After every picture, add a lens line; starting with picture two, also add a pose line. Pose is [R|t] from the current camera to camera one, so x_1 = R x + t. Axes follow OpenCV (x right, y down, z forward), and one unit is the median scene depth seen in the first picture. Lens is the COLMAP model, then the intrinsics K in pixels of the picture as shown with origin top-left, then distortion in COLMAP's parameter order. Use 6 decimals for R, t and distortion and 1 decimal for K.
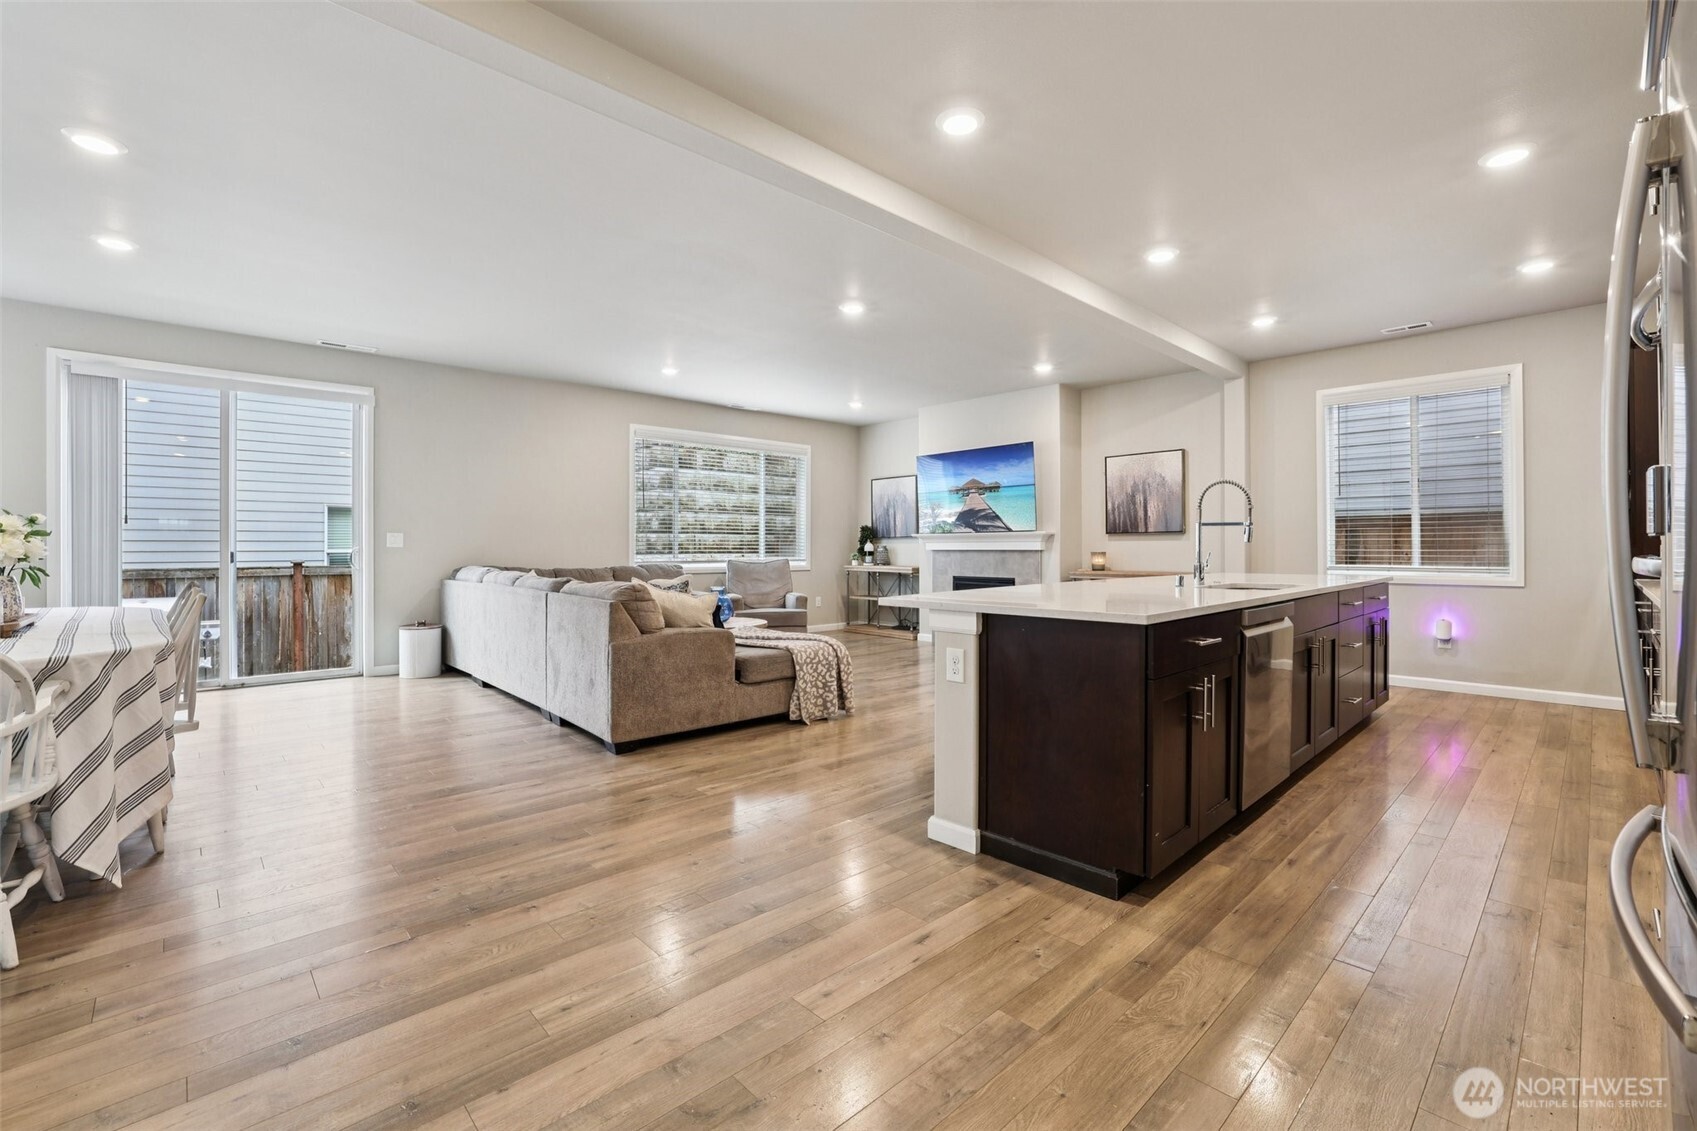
lens RADIAL K [[733.9, 0, 850.1], [0, 733.9, 553.5], [0, 0, 1]] dist [-0.042910, 0.015384]
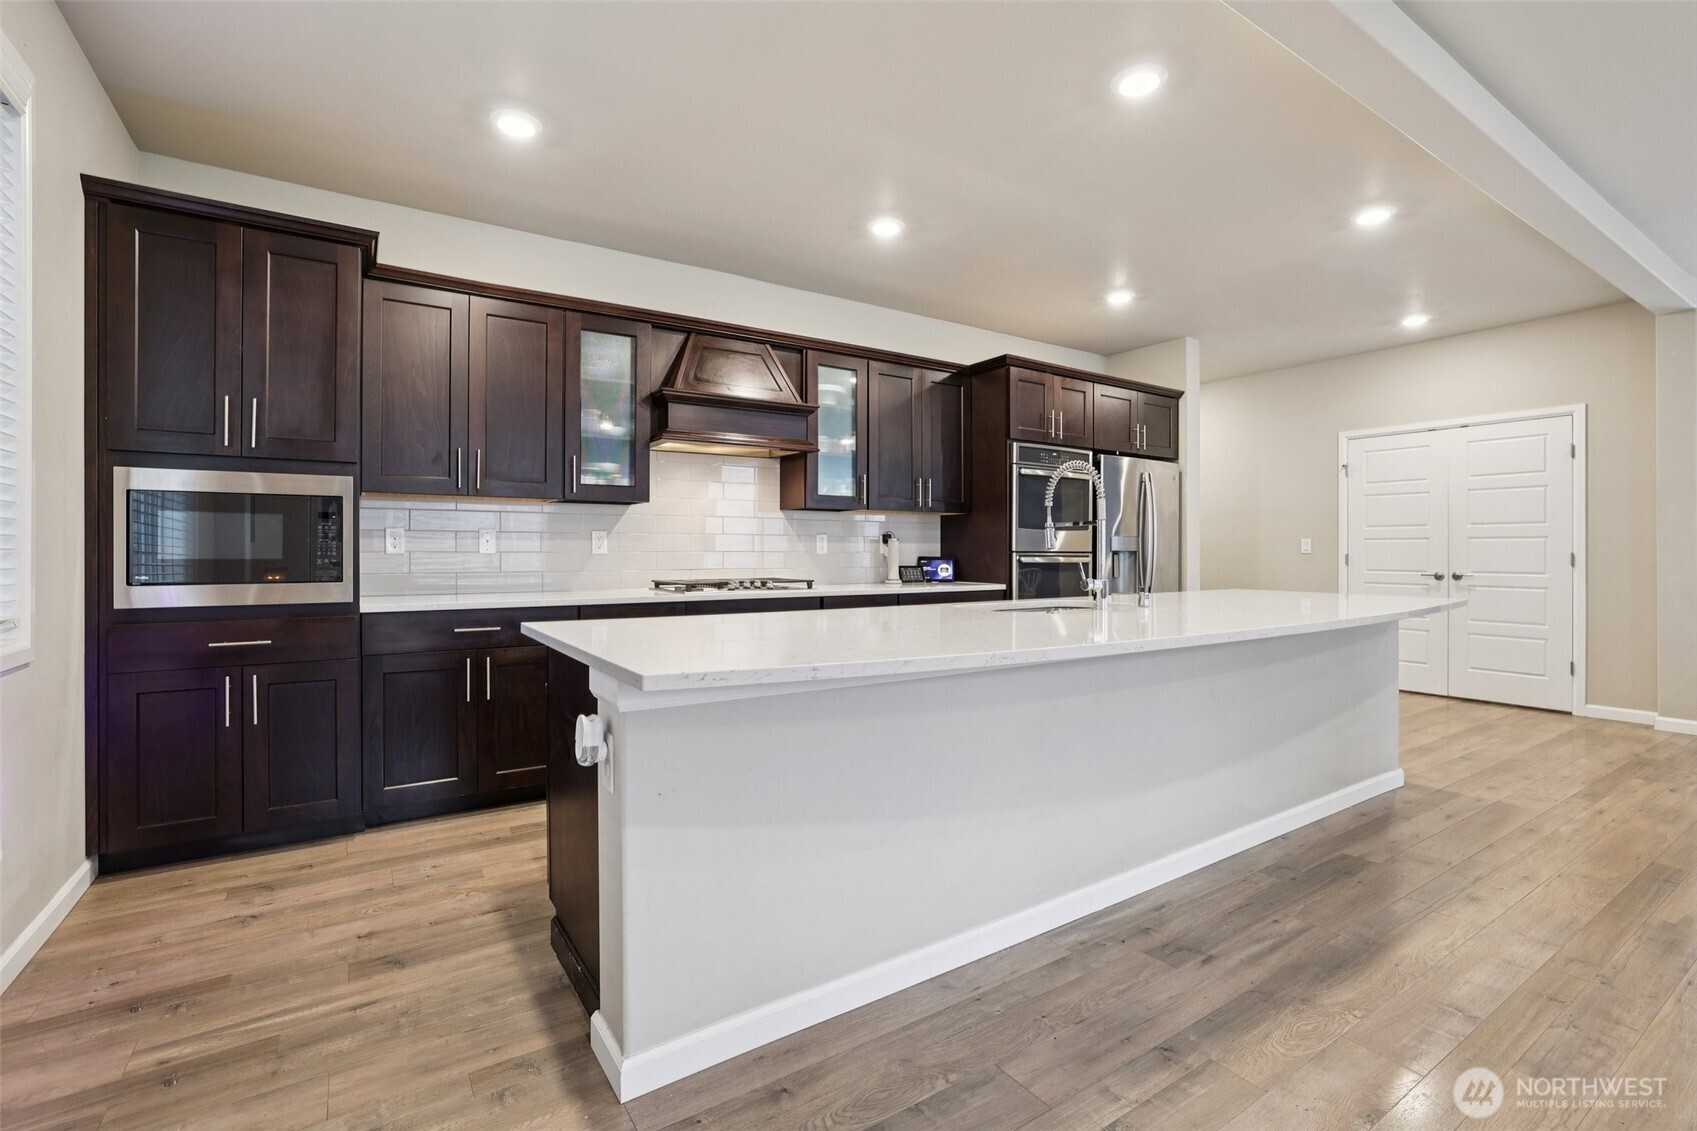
lens RADIAL K [[766.0, 0, 849.2], [0, 766.0, 551.0], [0, 0, 1]] dist [-0.044928, 0.020217]
pose [[-0.984578, 0.000697, 0.174946, 0.316257], [0.002123, 0.999966, 0.007960, -0.010369], [-0.174935, 0.008208, -0.984546, 0.938285]]
